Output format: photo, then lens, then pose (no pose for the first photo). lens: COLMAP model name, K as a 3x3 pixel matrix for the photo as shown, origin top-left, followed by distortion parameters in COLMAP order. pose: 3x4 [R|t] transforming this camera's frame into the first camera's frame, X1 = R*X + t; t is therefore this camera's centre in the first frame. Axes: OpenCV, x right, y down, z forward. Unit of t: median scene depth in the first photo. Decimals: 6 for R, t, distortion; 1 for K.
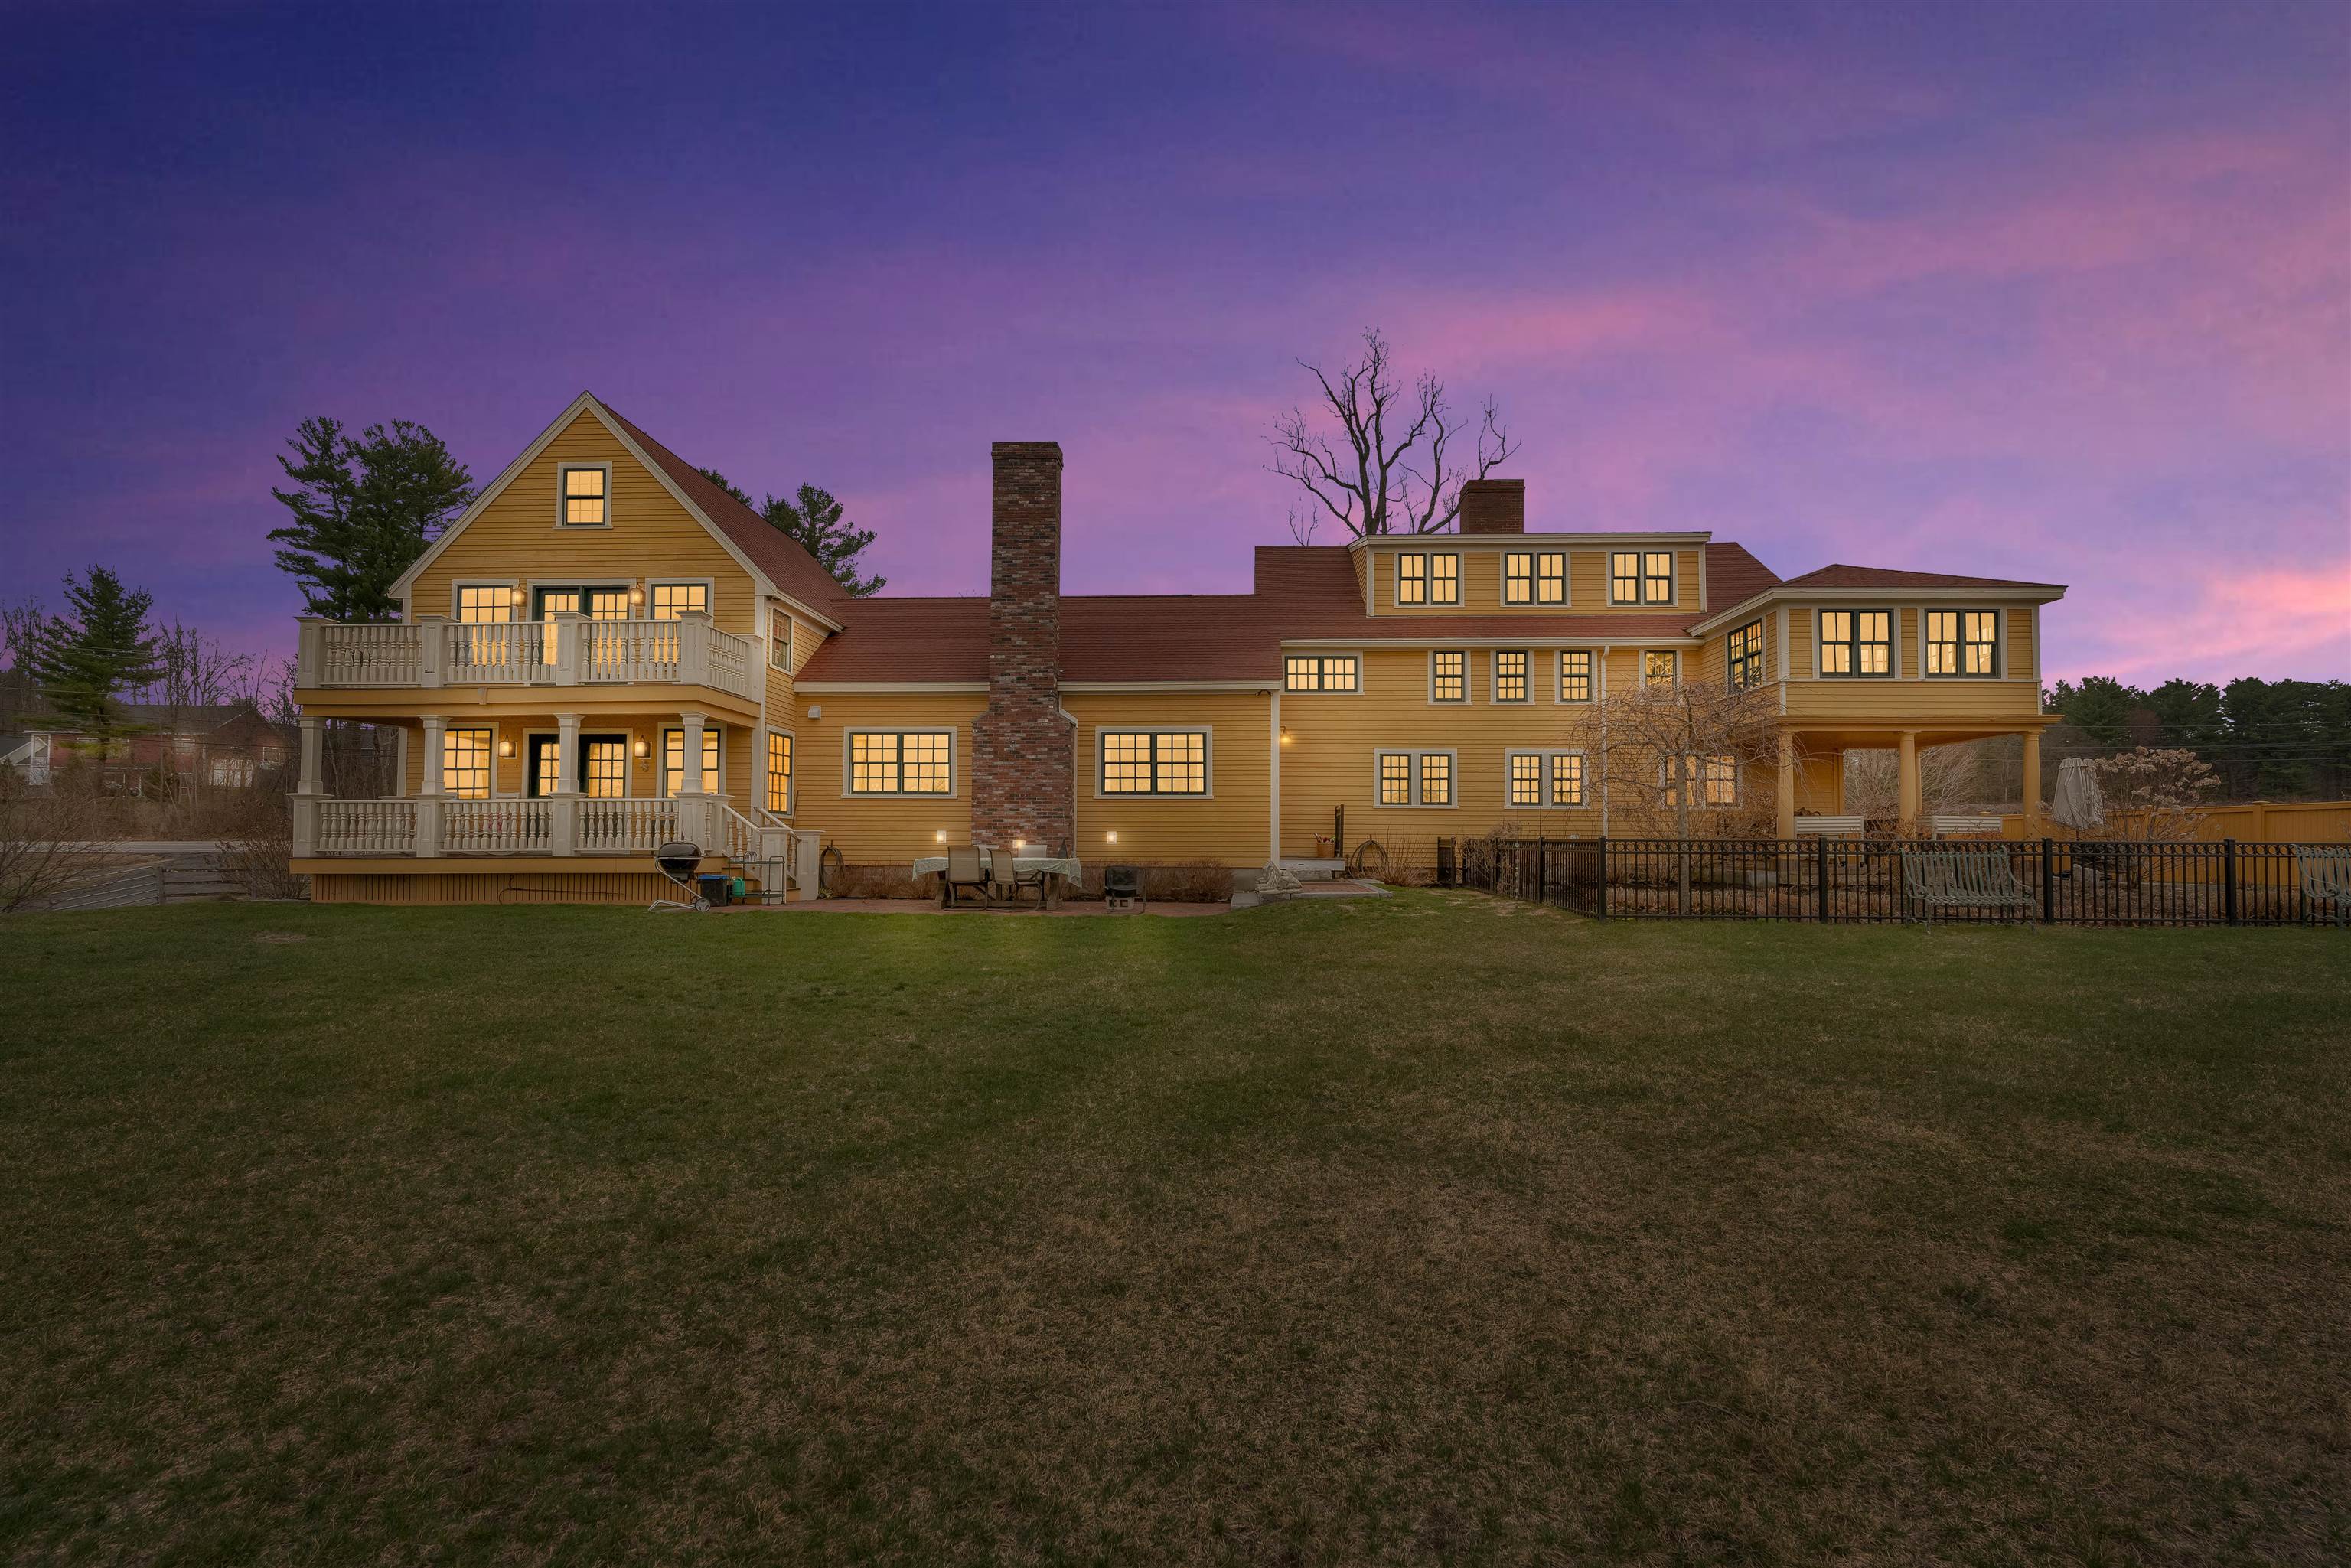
lens RADIAL K [[1094.2, 0, 1138.1], [0, 1094.2, 765.7], [0, 0, 1]] dist [-0.037053, -0.000016]
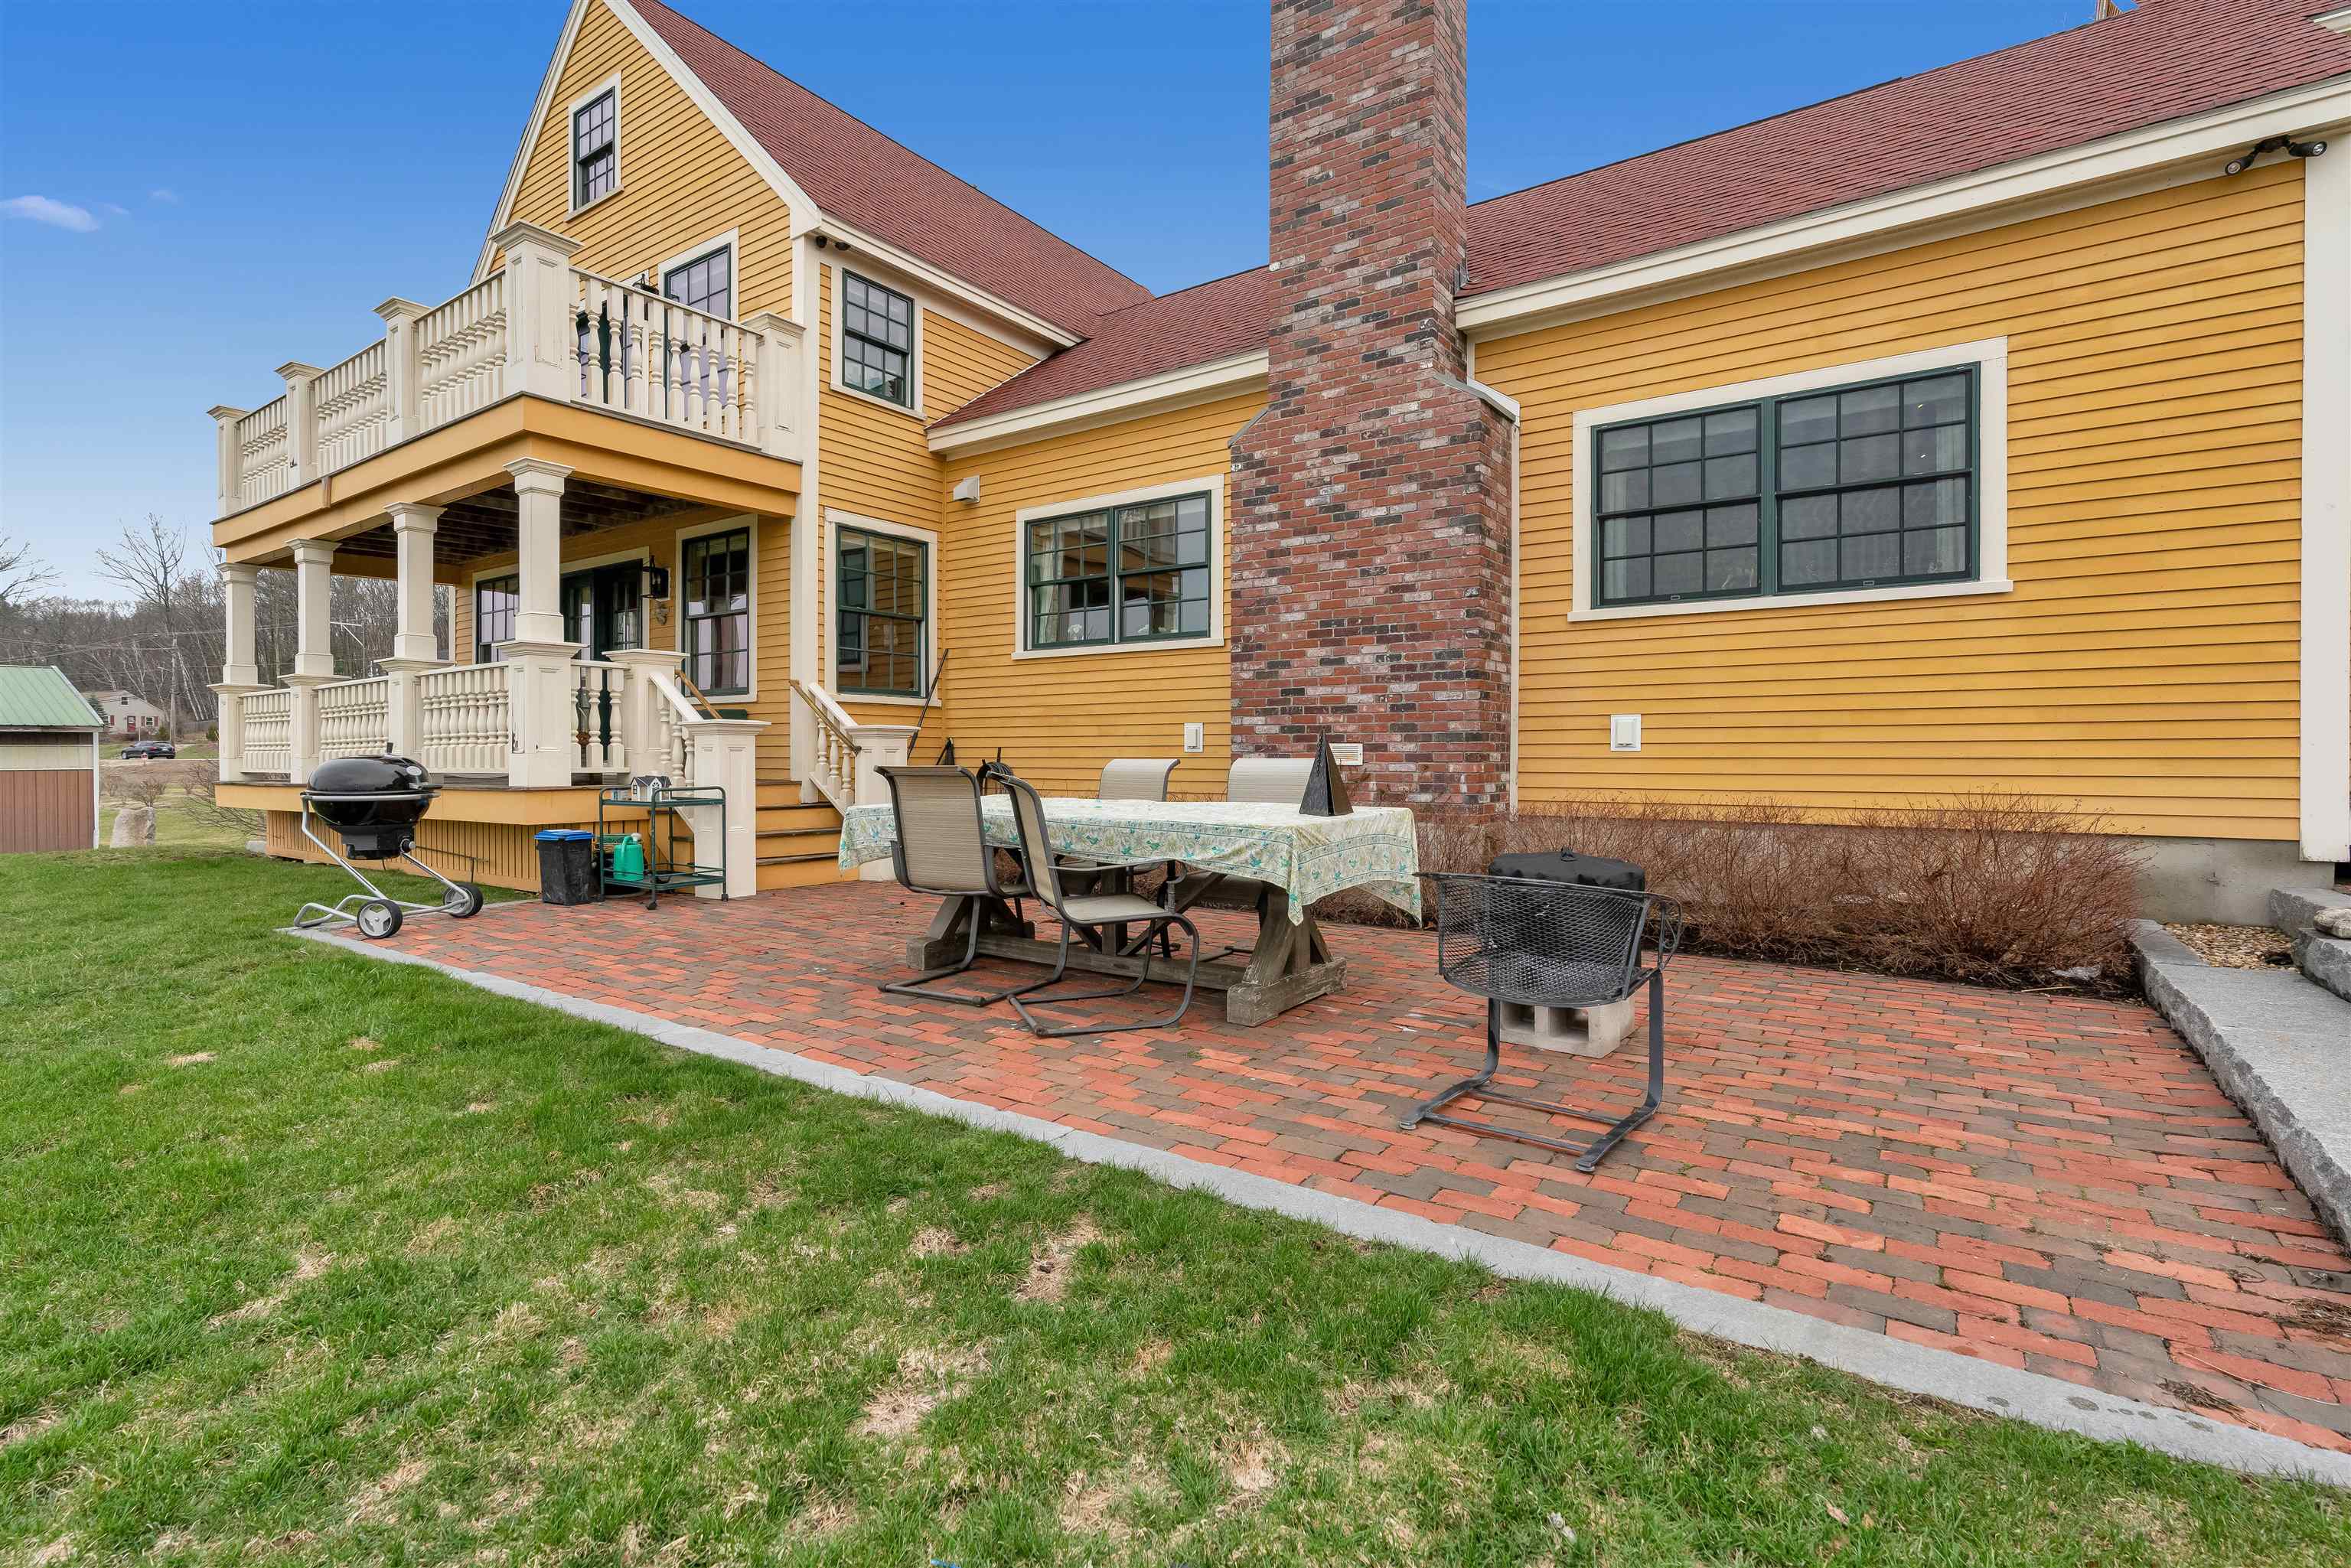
lens RADIAL K [[1094.2, 0, 1138.1], [0, 1094.2, 765.7], [0, 0, 1]] dist [-0.037053, -0.000016]
pose [[0.836124, -0.002559, -0.548535, 0.034318], [0.036586, 0.998023, 0.051112, 0.053523], [0.547319, -0.062804, 0.834564, 0.649209]]
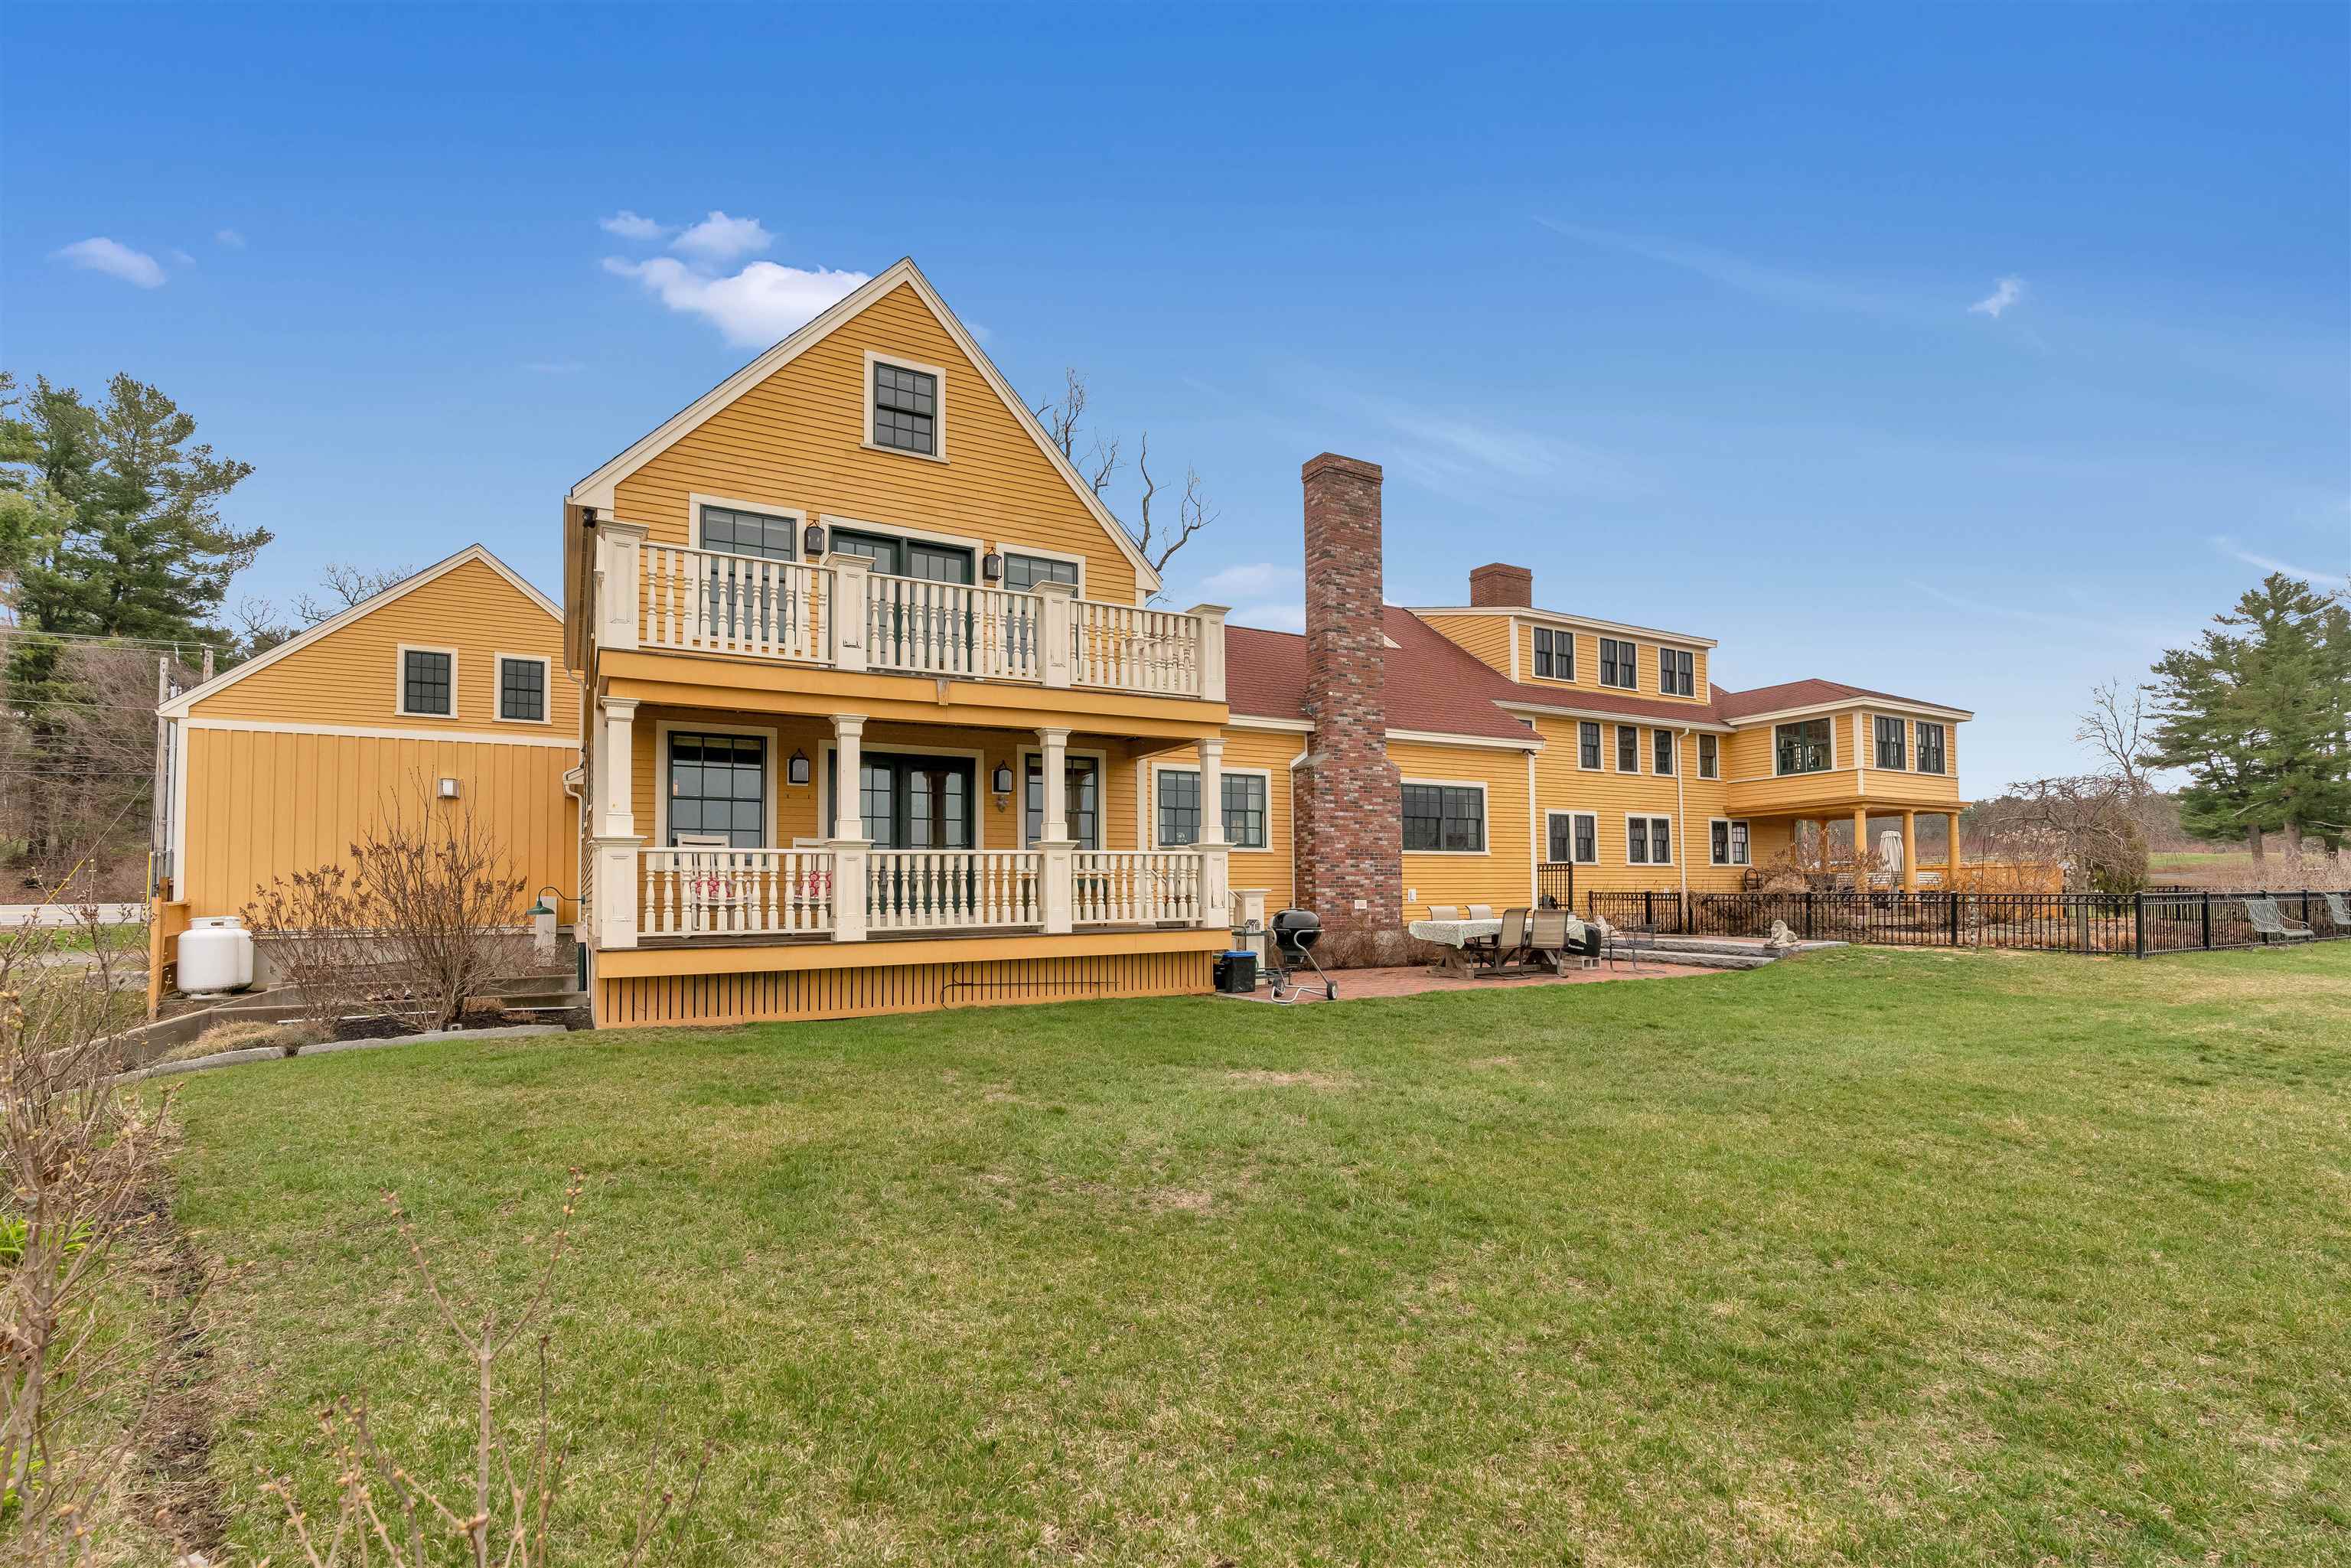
lens RADIAL K [[1149.3, 0, 1175.5], [0, 1149.3, 784.0], [0, 0, 1]] dist [-0.027168, -0.000225]
pose [[0.832545, 0.043534, 0.552245, -0.752115], [-0.029693, 0.998981, -0.033987, 0.009193], [-0.553162, 0.011898, 0.832989, 0.296685]]
